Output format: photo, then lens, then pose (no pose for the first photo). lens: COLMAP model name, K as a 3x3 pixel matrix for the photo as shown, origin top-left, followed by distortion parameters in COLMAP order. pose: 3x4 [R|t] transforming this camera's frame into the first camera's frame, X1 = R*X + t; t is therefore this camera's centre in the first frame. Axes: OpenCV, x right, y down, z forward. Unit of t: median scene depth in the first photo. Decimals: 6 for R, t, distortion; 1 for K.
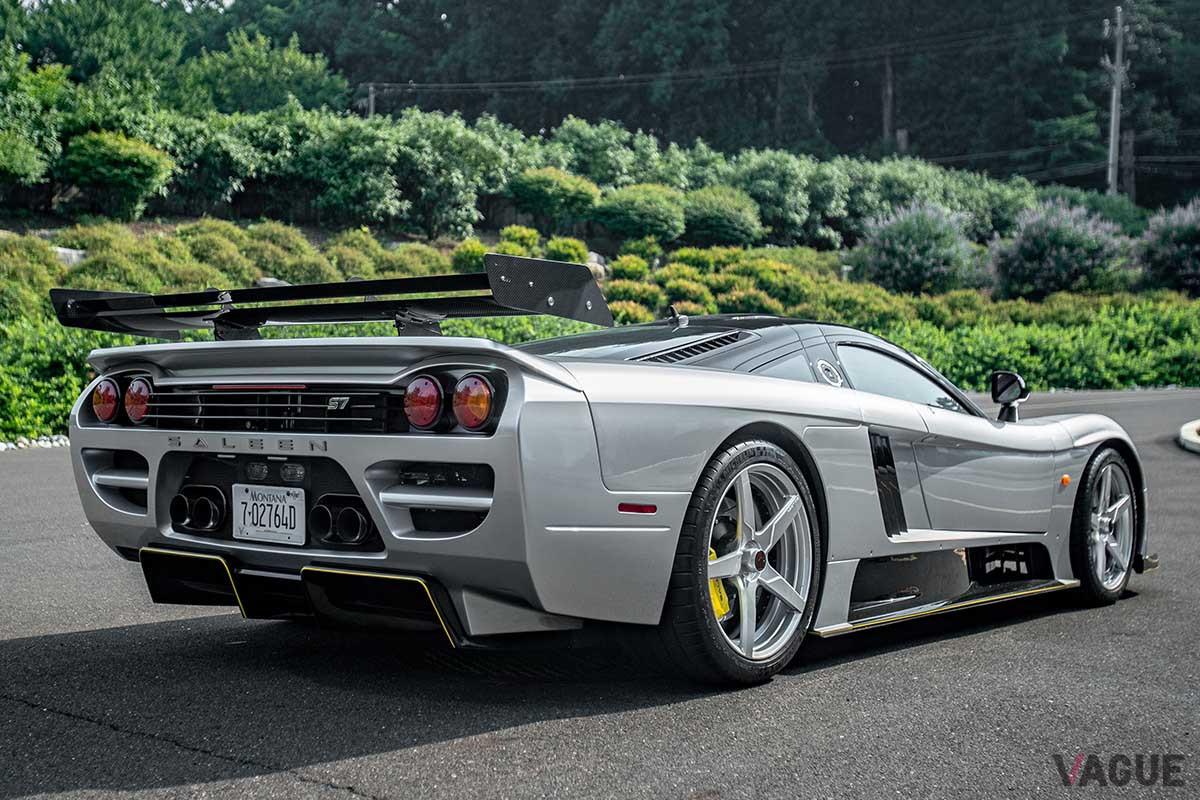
lens RADIAL K [[2062.5, 0, 600.0], [0, 2062.5, 400.0], [0, 0, 1]] dist [0.113166, 0.103448]
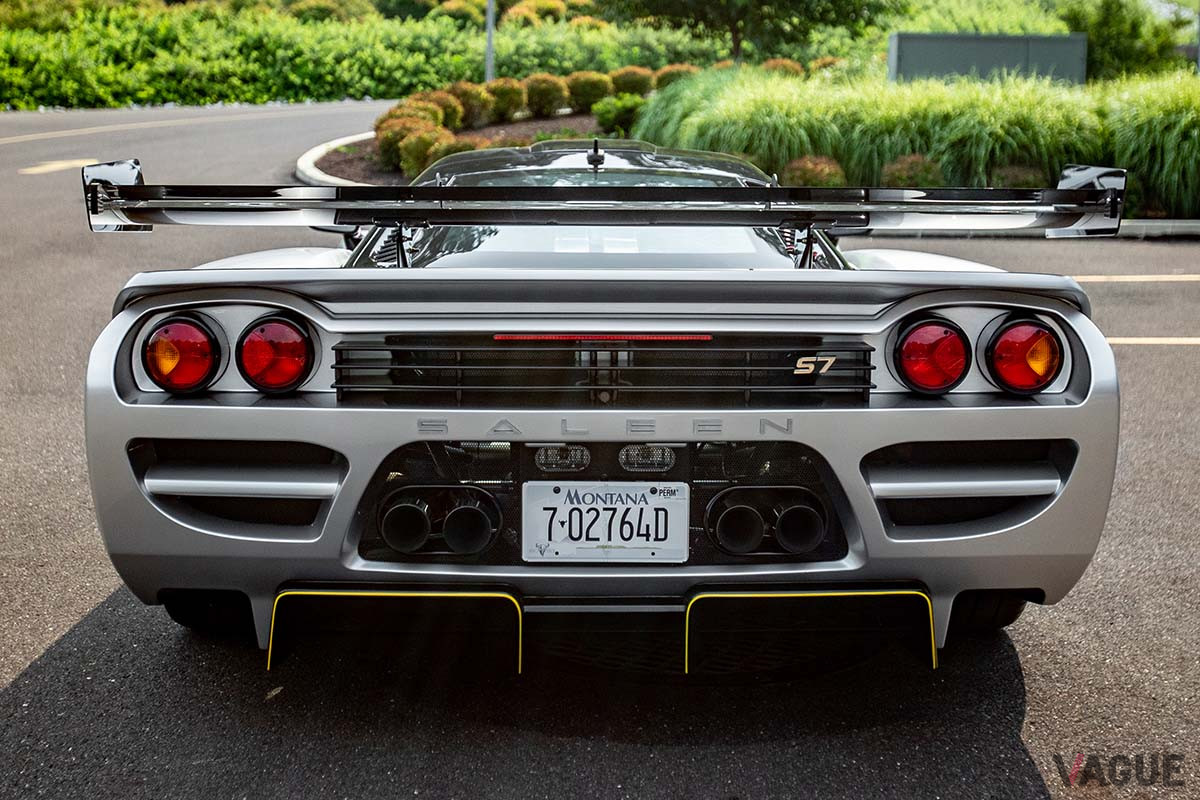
lens RADIAL K [[2062.5, 0, 600.0], [0, 2062.5, 400.0], [0, 0, 1]] dist [0.113166, 0.103448]
pose [[0.670108, -0.126414, 0.731420, -0.279347], [-0.011604, 0.983486, 0.180611, -0.045494], [-0.742173, -0.129516, 0.657575, 0.242193]]
